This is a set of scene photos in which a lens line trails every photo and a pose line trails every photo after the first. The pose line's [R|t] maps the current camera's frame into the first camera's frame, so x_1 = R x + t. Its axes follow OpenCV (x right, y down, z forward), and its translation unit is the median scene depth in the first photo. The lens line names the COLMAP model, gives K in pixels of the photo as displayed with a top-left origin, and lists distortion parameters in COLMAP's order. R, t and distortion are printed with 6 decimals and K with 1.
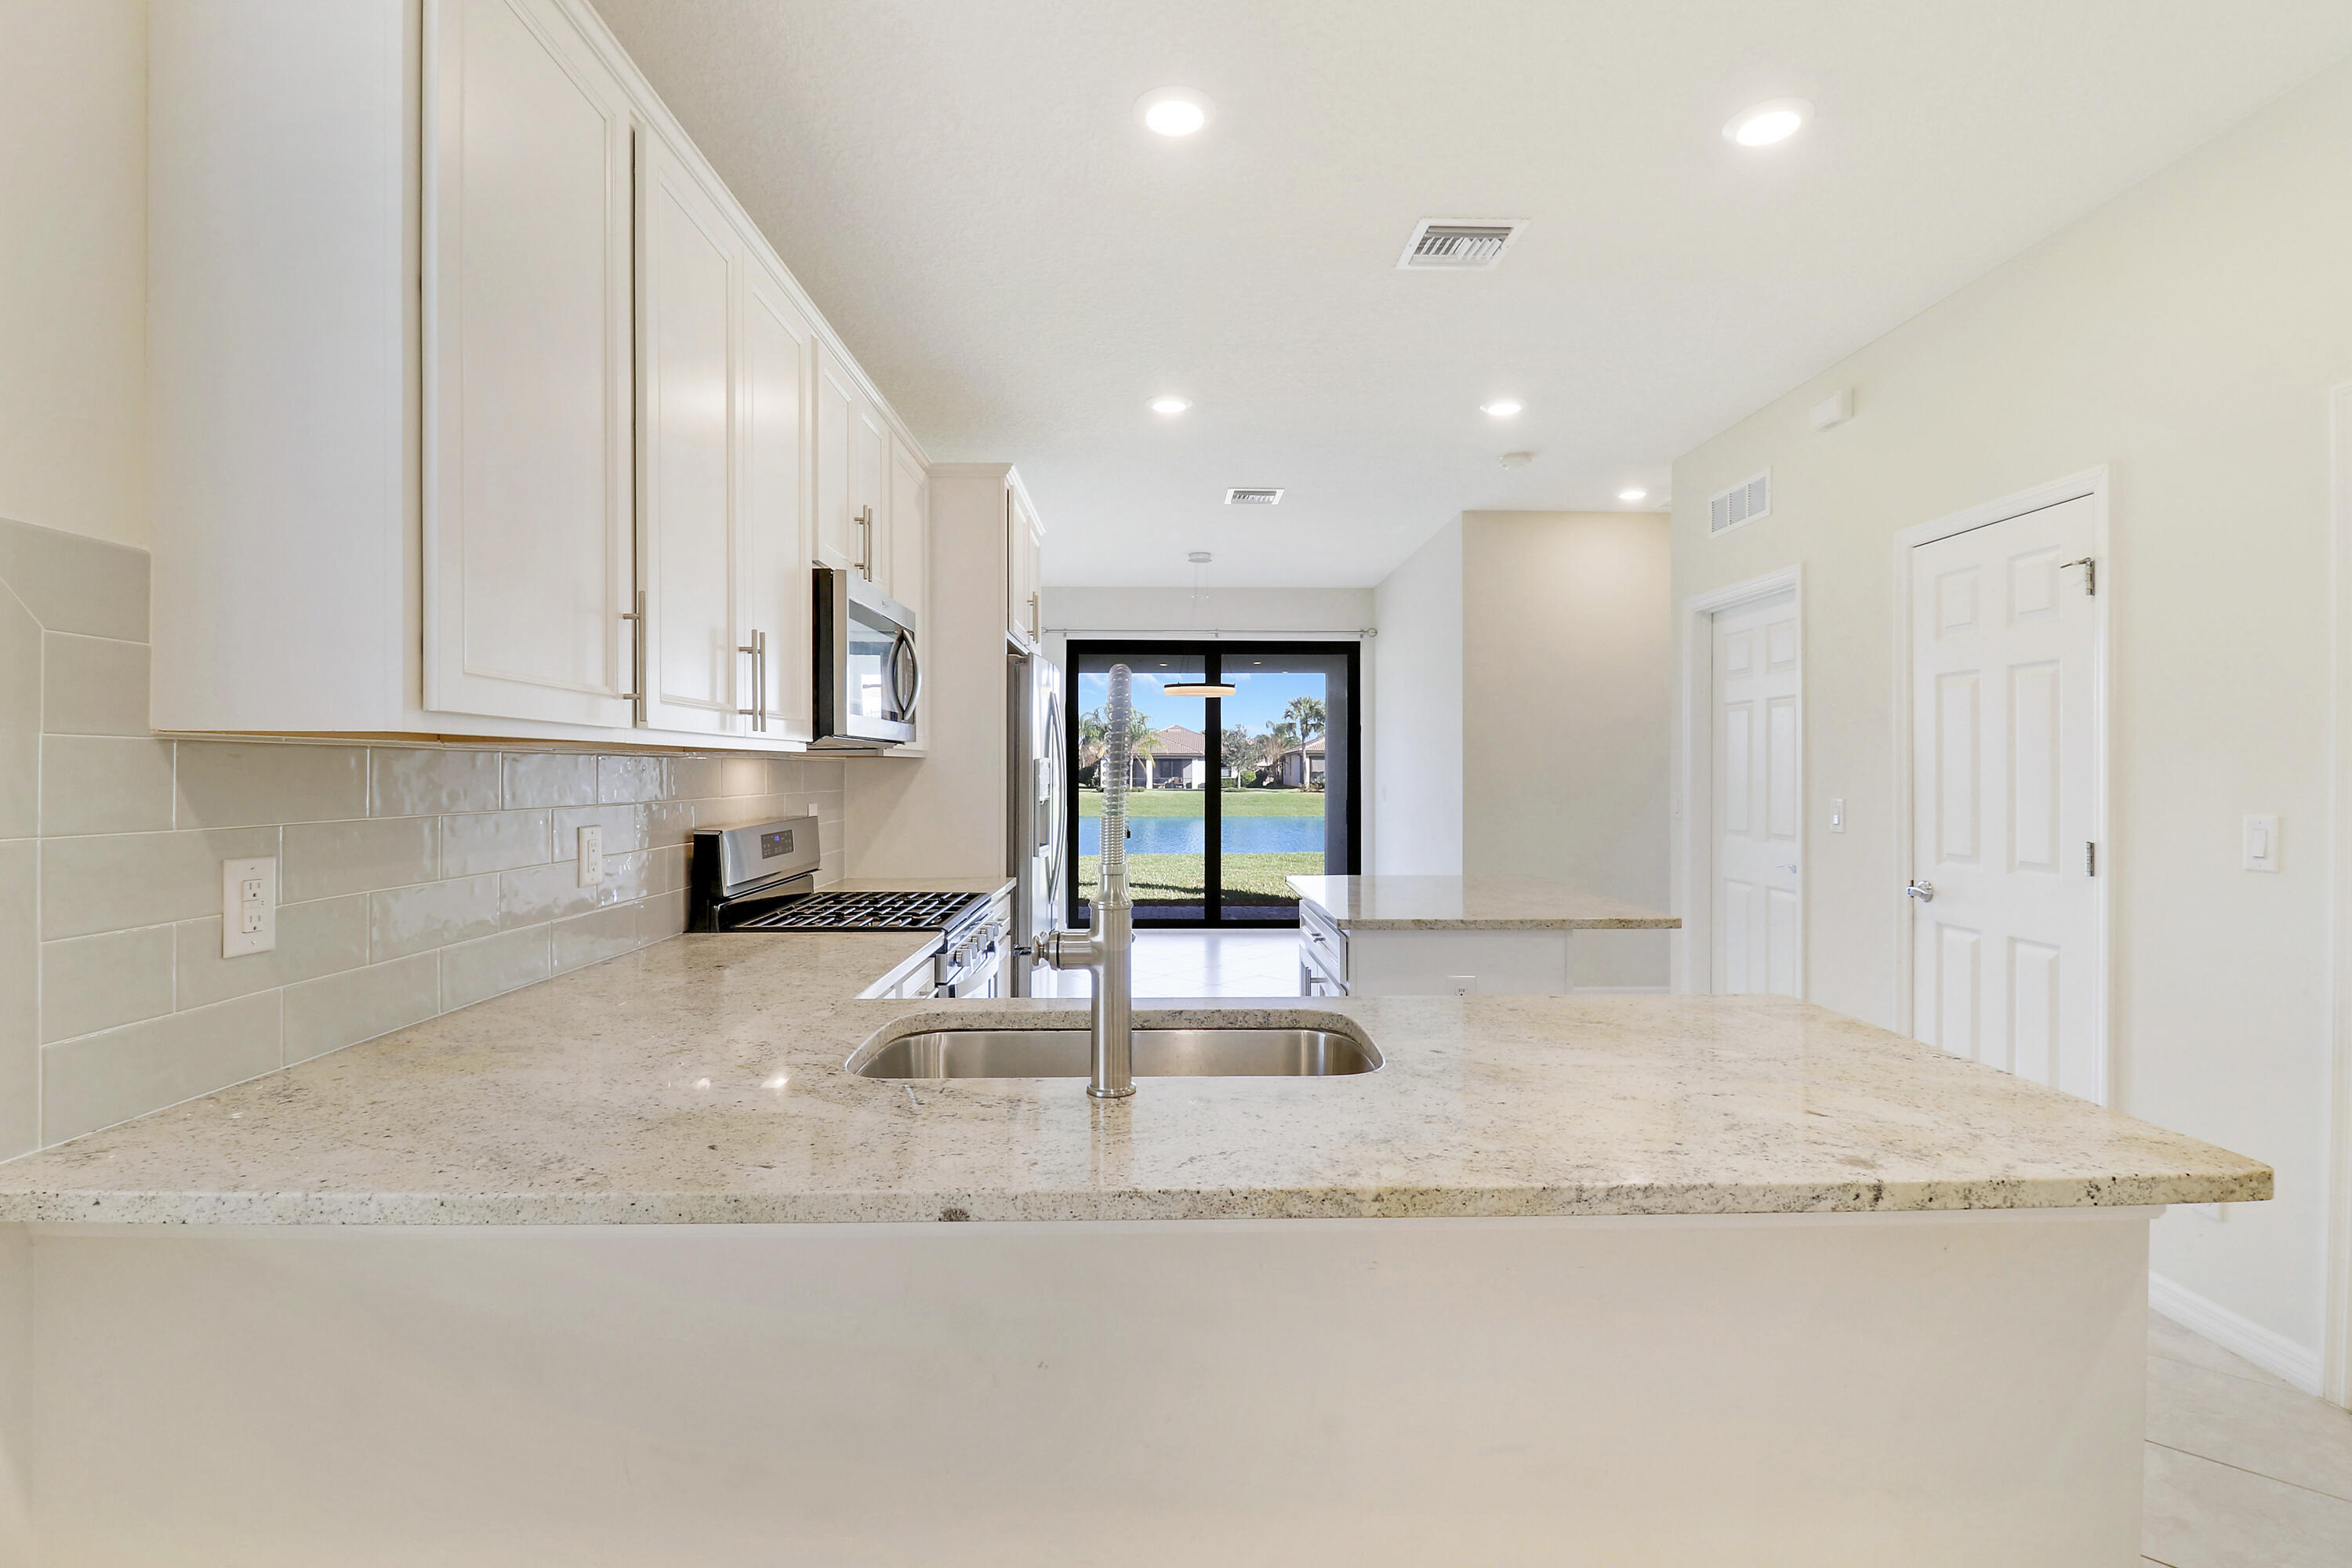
lens RADIAL K [[1080.1, 0, 1184.7], [0, 1080.1, 775.9], [0, 0, 1]] dist [0.001312, -0.008855]
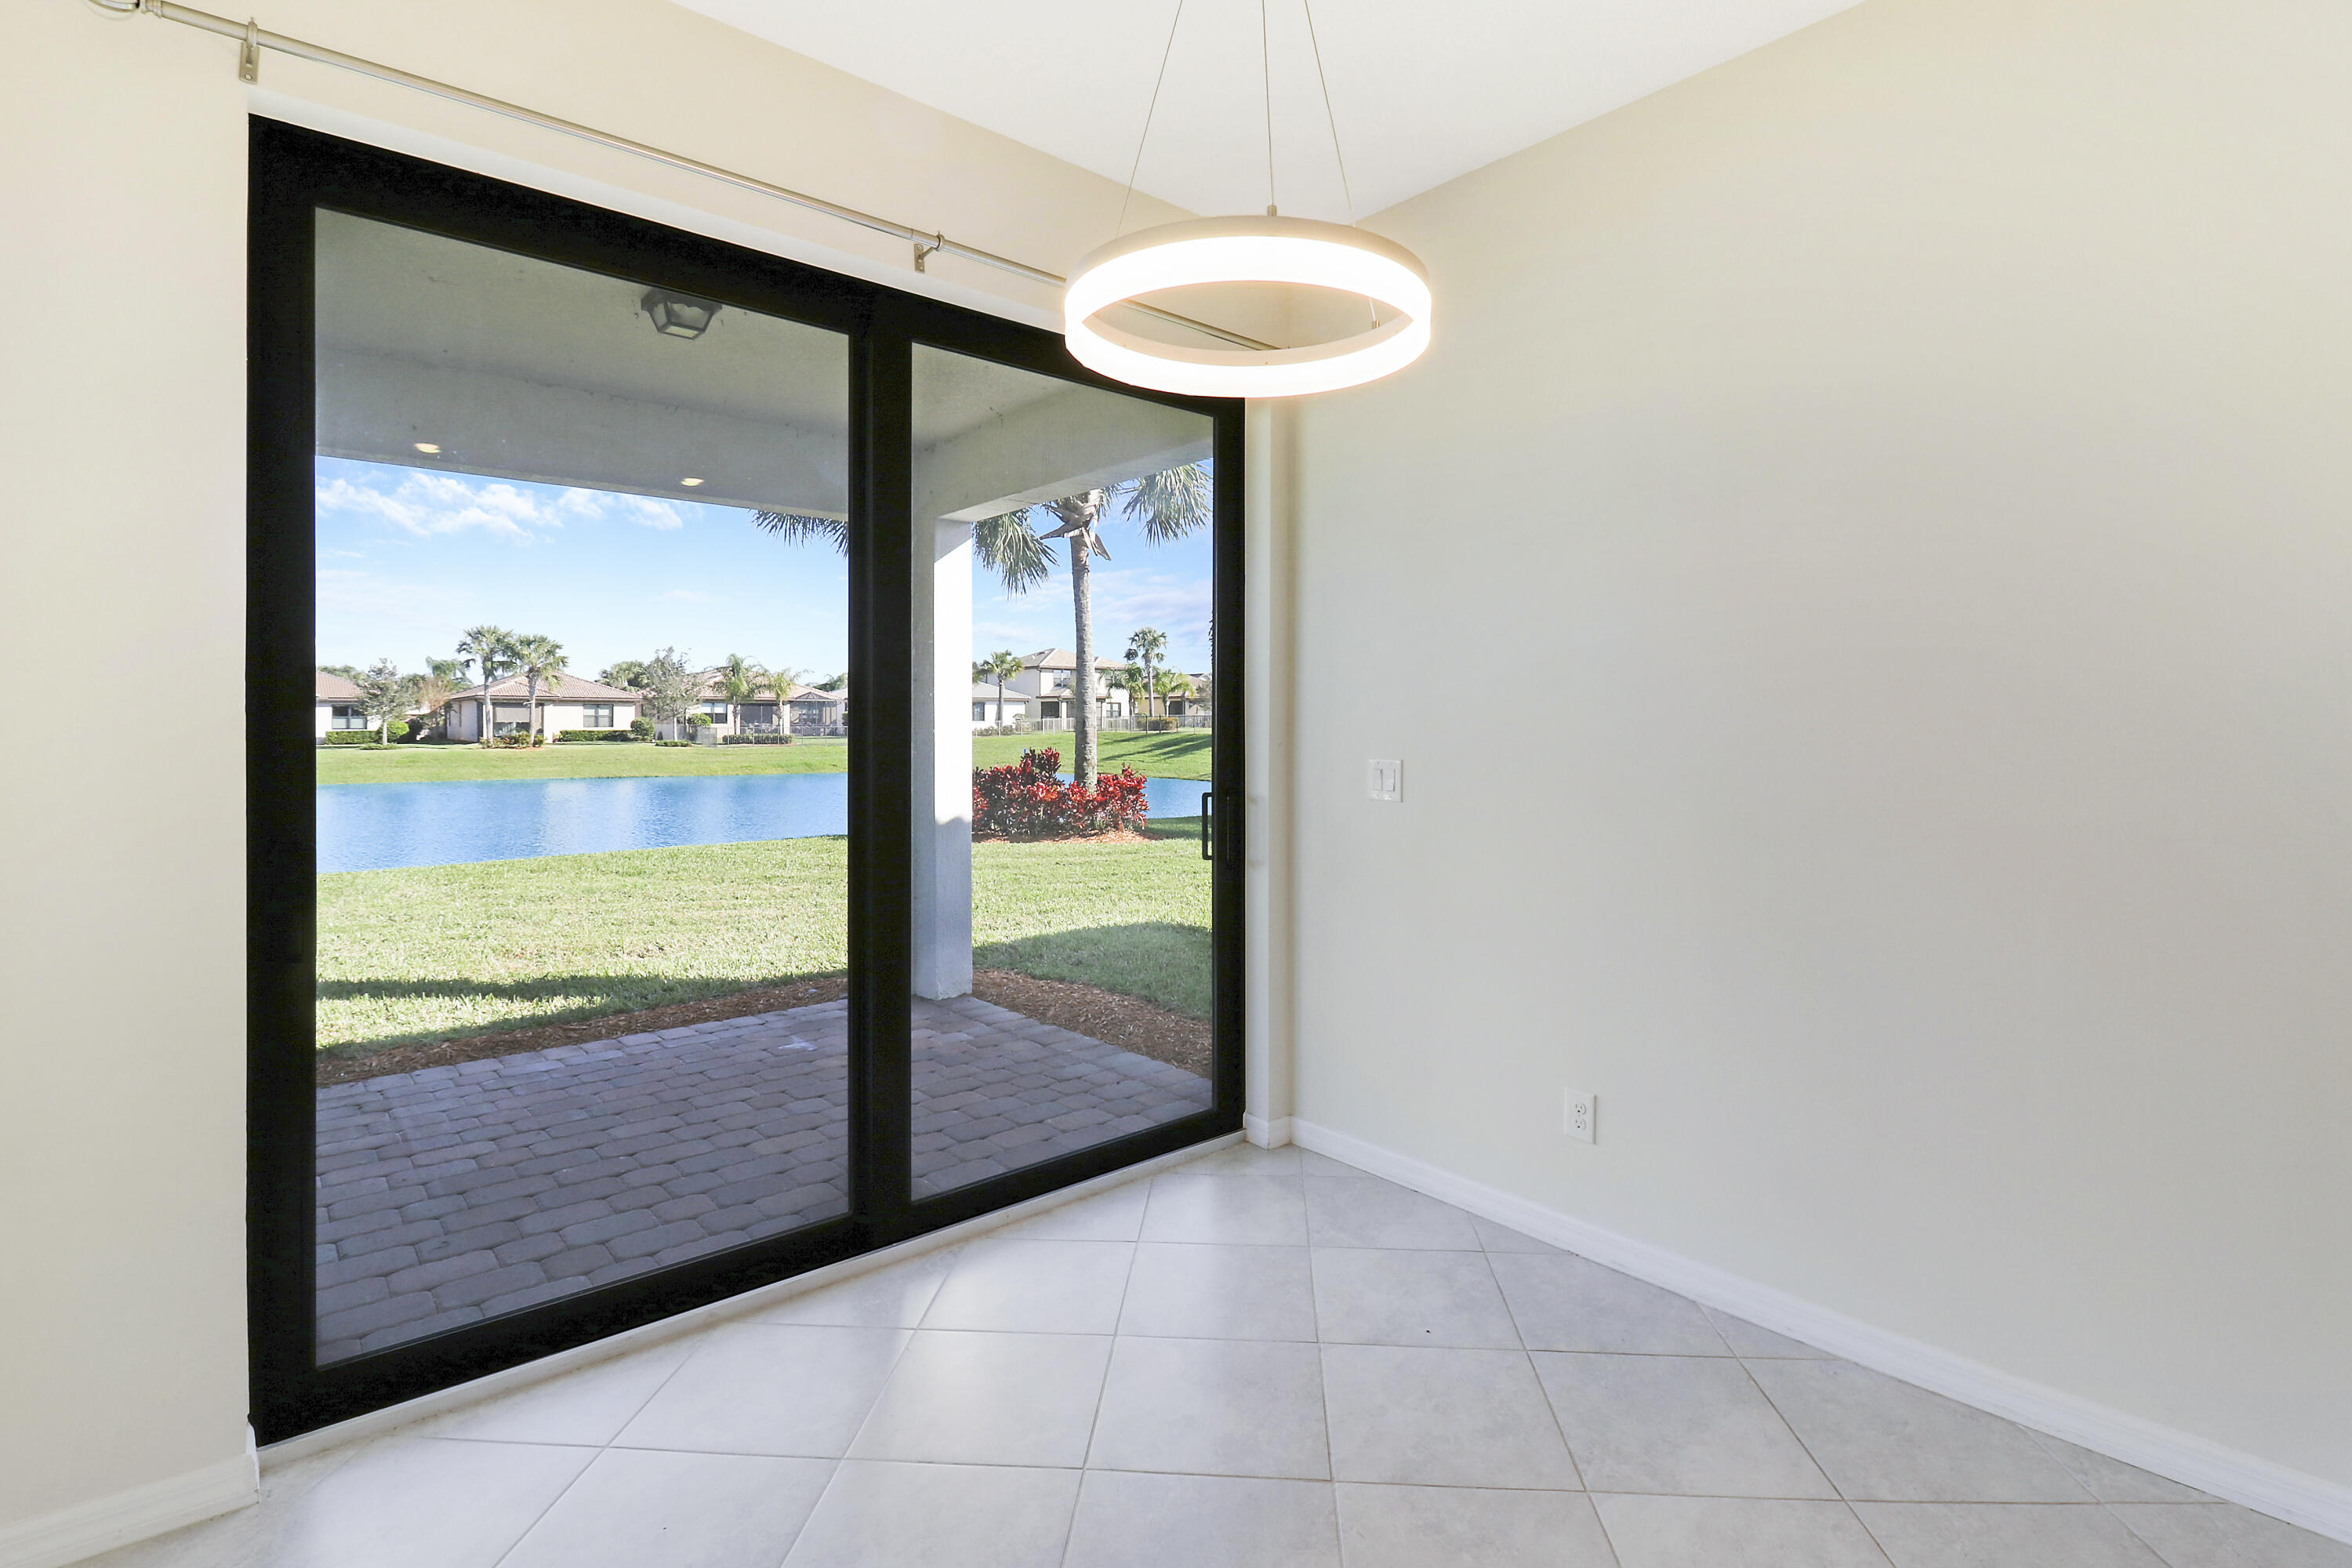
lens RADIAL K [[1112.9, 0, 1187.6], [0, 1112.9, 734.4], [0, 0, 1]] dist [-0.004161, -0.001001]
pose [[0.771093, -0.005543, 0.636699, -0.152402], [0.001338, 0.999974, 0.007086, -0.003944], [-0.636721, -0.004612, 0.771080, 1.013000]]
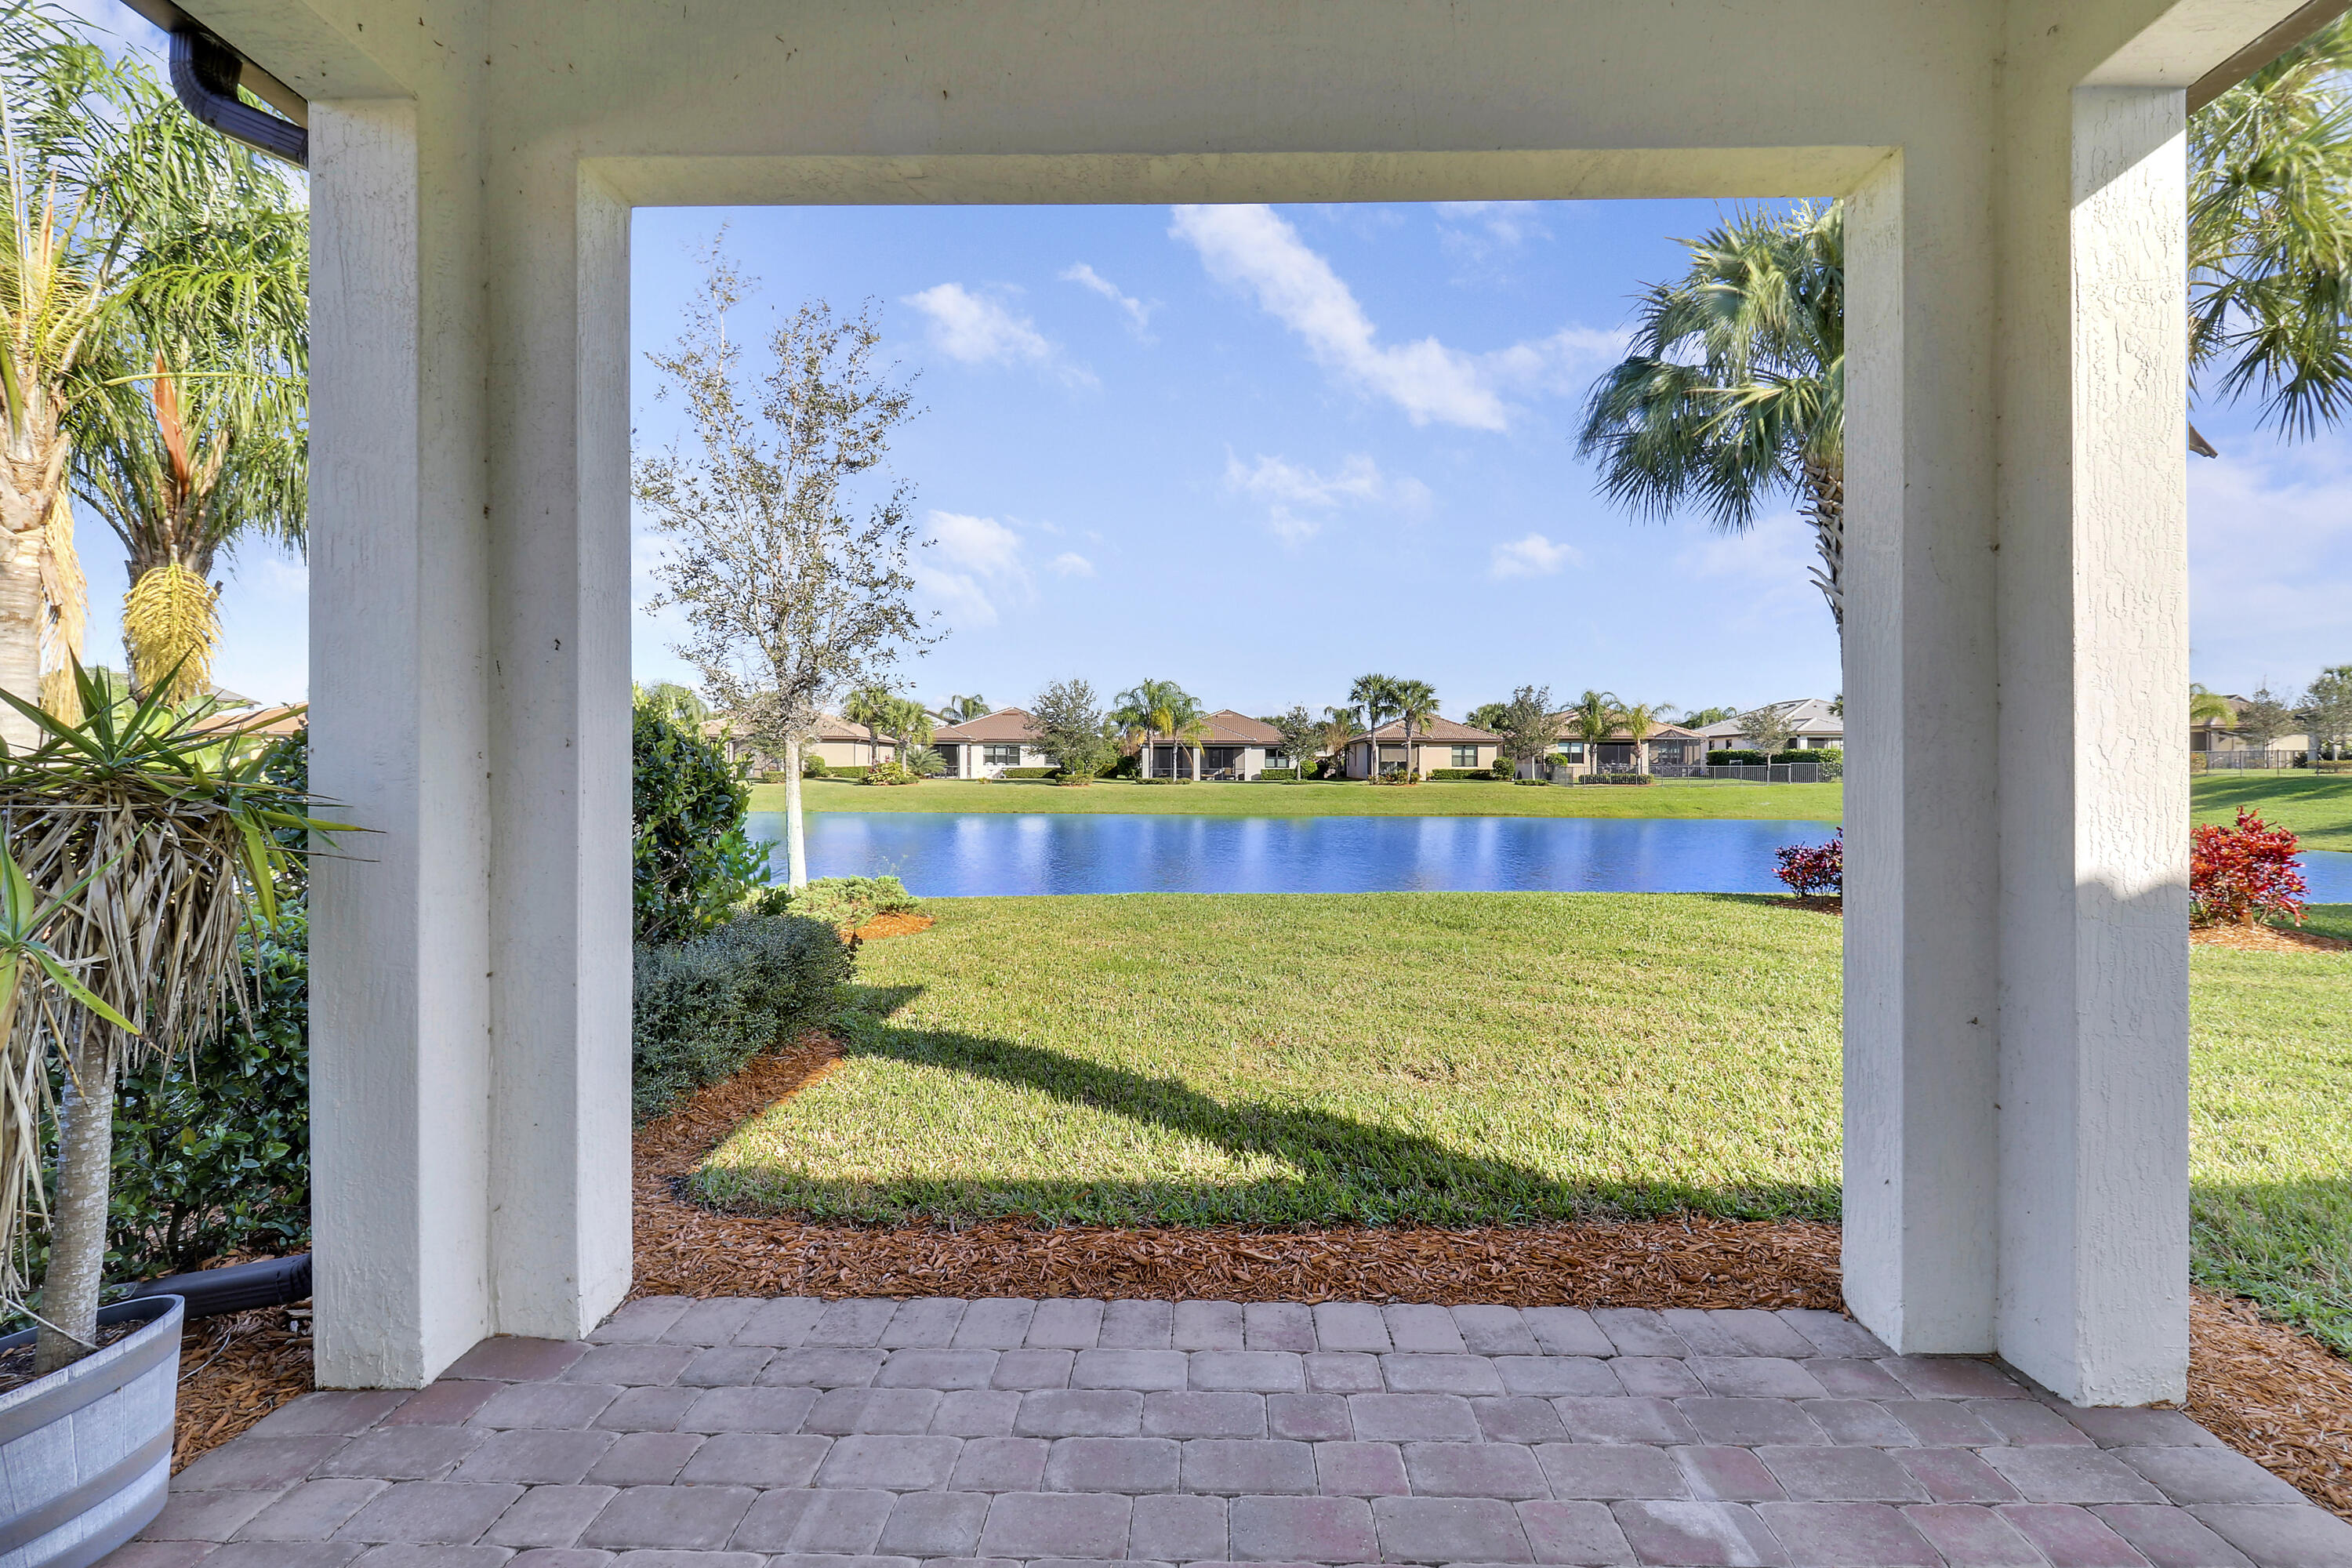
lens RADIAL K [[1112.9, 0, 1187.6], [0, 1112.9, 734.4], [0, 0, 1]] dist [-0.004161, -0.001001]
pose [[0.998958, 0.001965, -0.045605, 0.025626], [-0.003351, 0.999534, -0.030330, 0.030824], [0.045525, 0.030451, 0.998499, 1.525431]]
